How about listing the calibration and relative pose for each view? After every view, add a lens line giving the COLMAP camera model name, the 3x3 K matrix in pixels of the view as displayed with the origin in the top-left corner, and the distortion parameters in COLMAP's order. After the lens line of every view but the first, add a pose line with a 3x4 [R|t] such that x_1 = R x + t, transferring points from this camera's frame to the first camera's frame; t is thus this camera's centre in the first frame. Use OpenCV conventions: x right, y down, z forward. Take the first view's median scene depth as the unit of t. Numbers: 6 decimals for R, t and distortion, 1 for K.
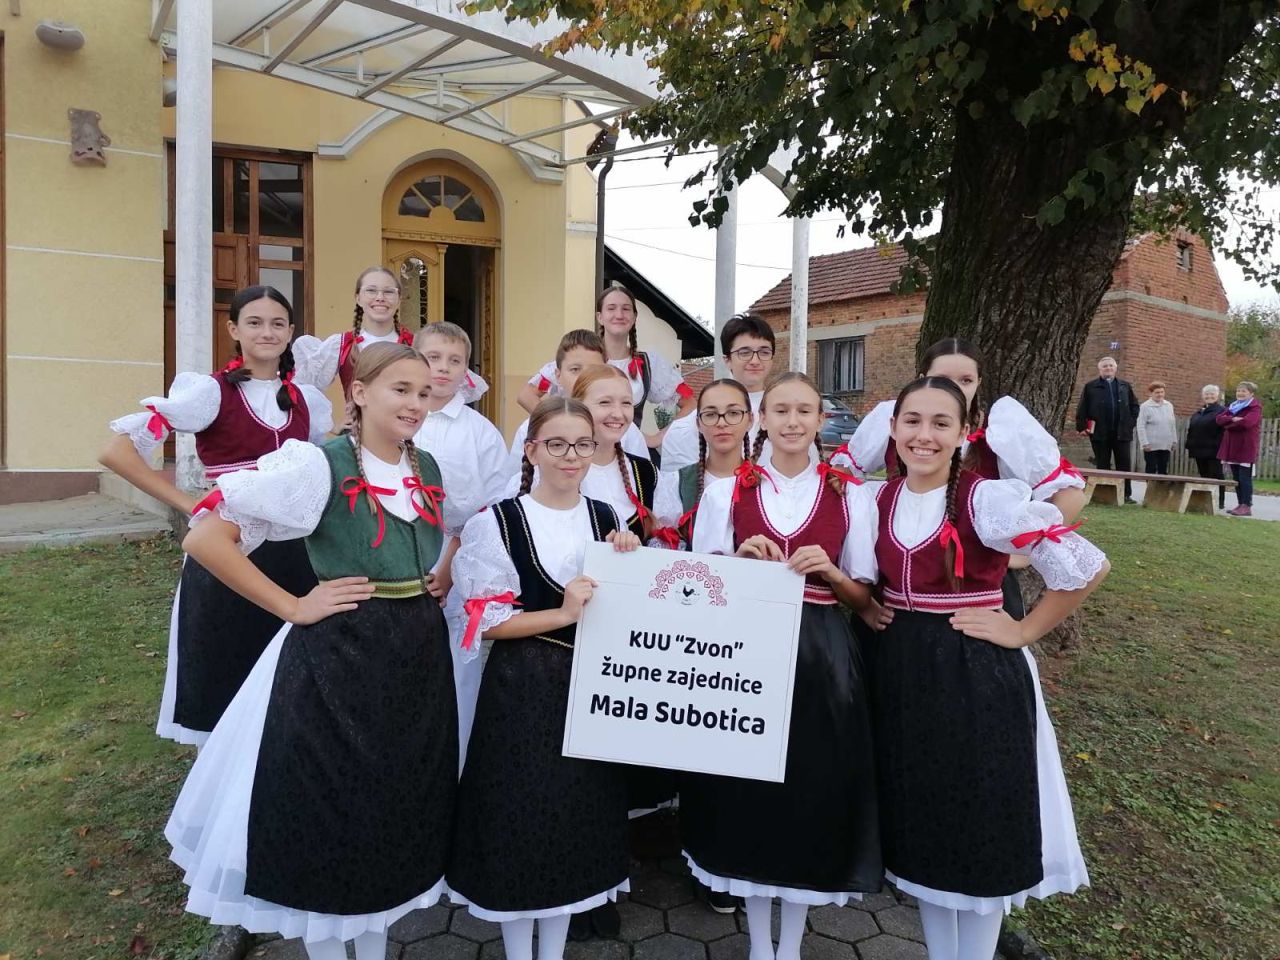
lens RADIAL K [[915.7, 0, 577.9], [0, 915.7, 481.5], [0, 0, 1]] dist [0.093676, -0.095921]
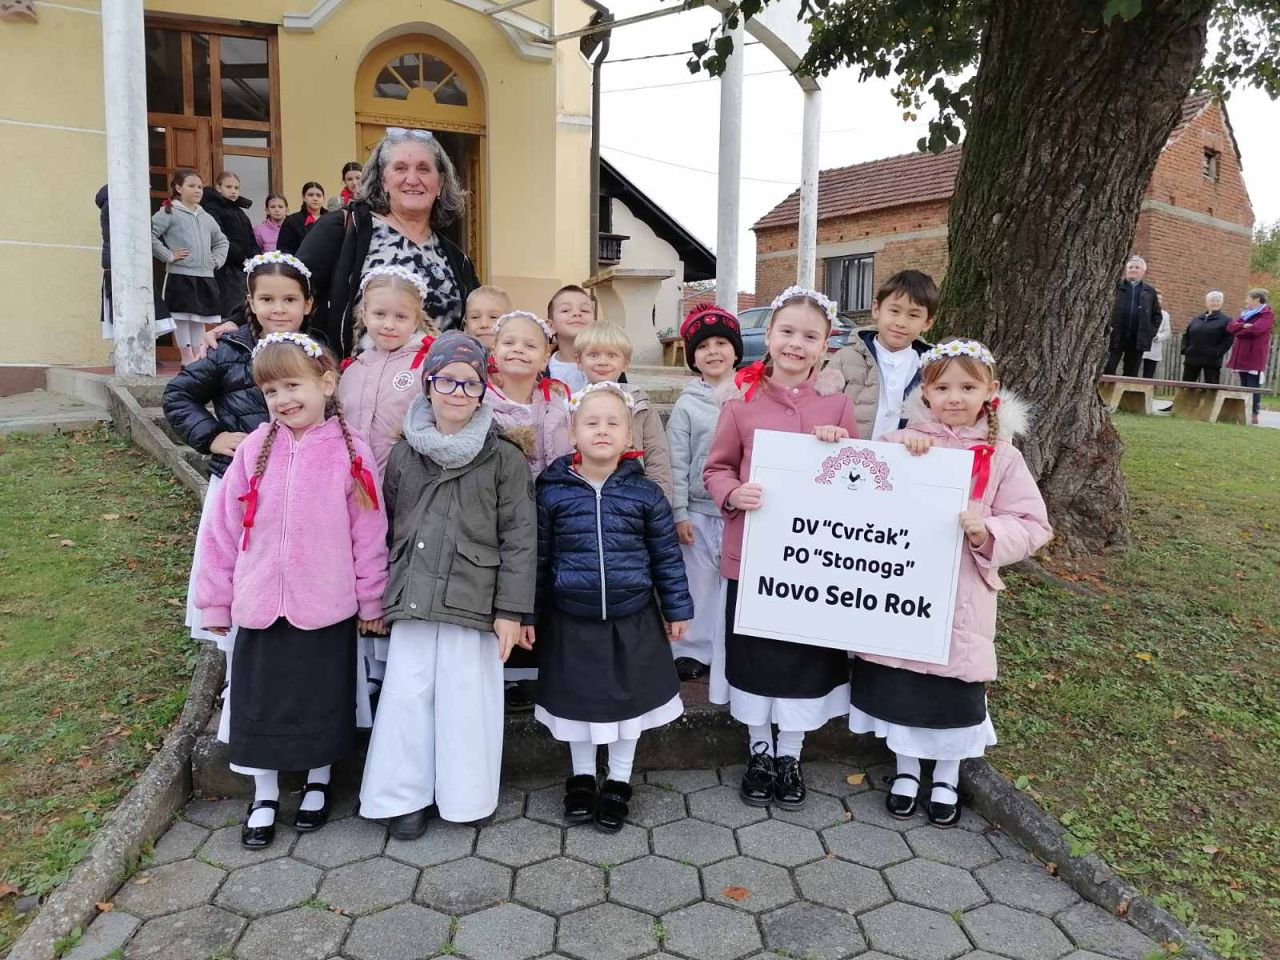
lens RADIAL K [[881.8, 0, 582.0], [0, 881.8, 477.0], [0, 0, 1]] dist [0.082027, -0.070194]
pose [[0.999995, -0.000375, -0.003055, 0.020986], [0.000521, 0.998850, 0.047947, 0.067161], [0.003033, -0.047949, 0.998845, 0.136002]]
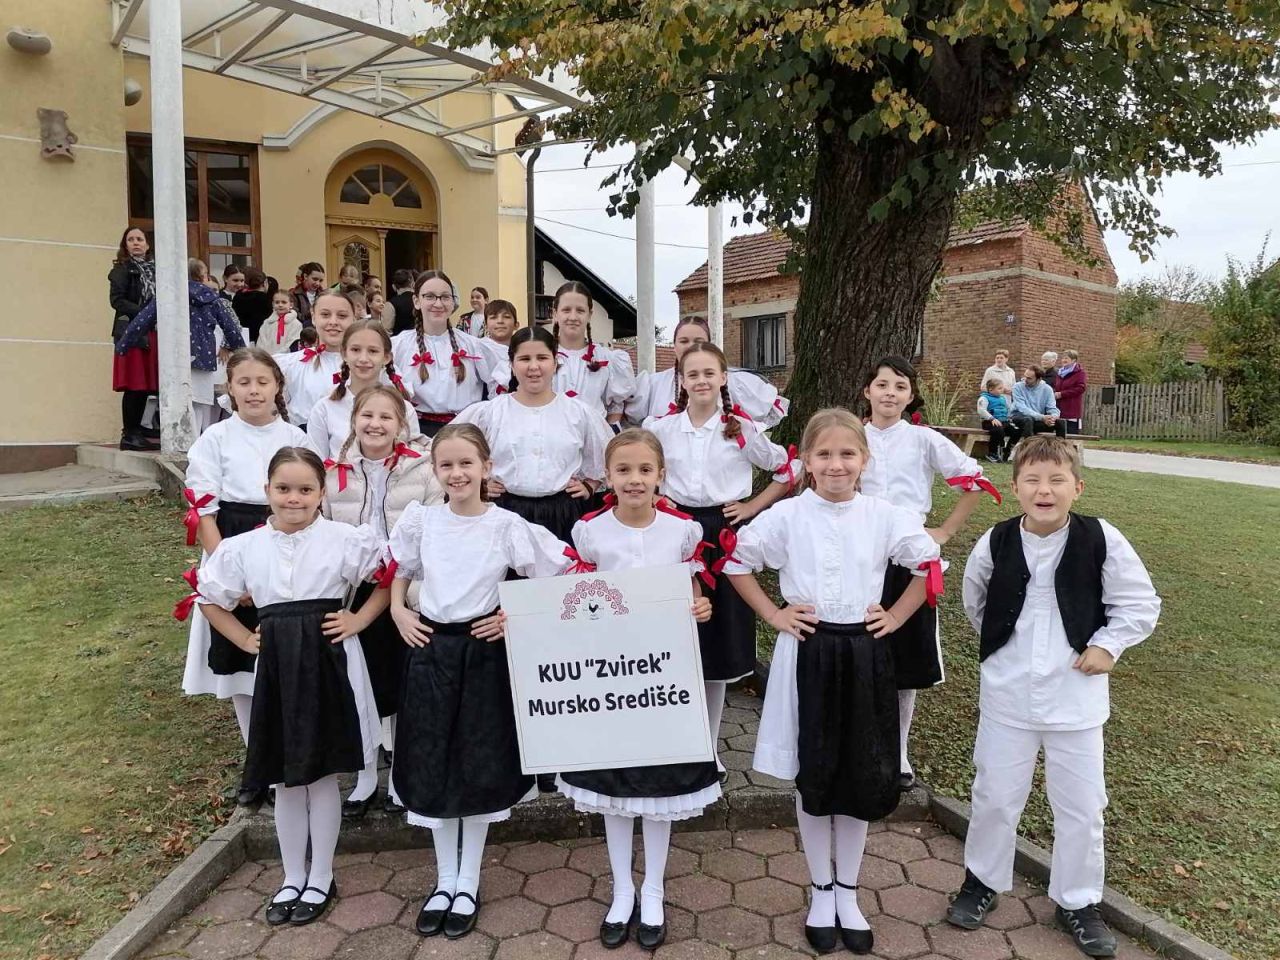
lens RADIAL K [[1009.5, 0, 587.8], [0, 1009.5, 510.2], [0, 0, 1]] dist [0.115875, -0.153966]
pose [[0.996850, -0.027358, 0.074435, -0.010396], [0.025254, 0.999258, 0.029065, 0.056951], [-0.075175, -0.027094, 0.996802, -0.298690]]
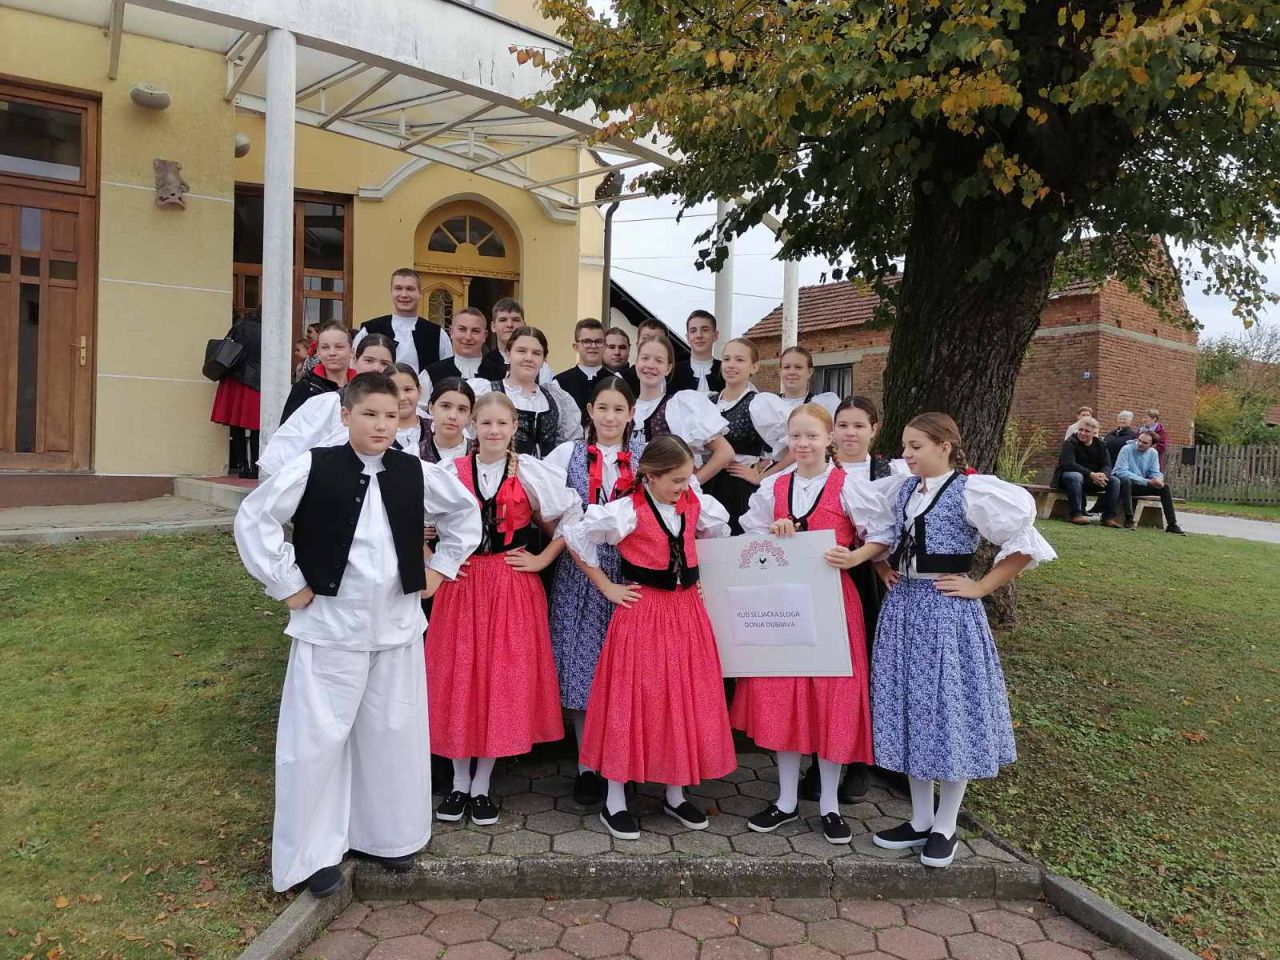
lens RADIAL K [[1004.3, 0, 563.9], [0, 1004.3, 502.7], [0, 0, 1]] dist [0.113006, -0.139102]
pose [[0.999867, 0.008655, 0.013857, -0.066179], [-0.008441, 0.999846, -0.015373, 0.043804], [-0.013987, 0.015254, 0.999786, -0.302006]]
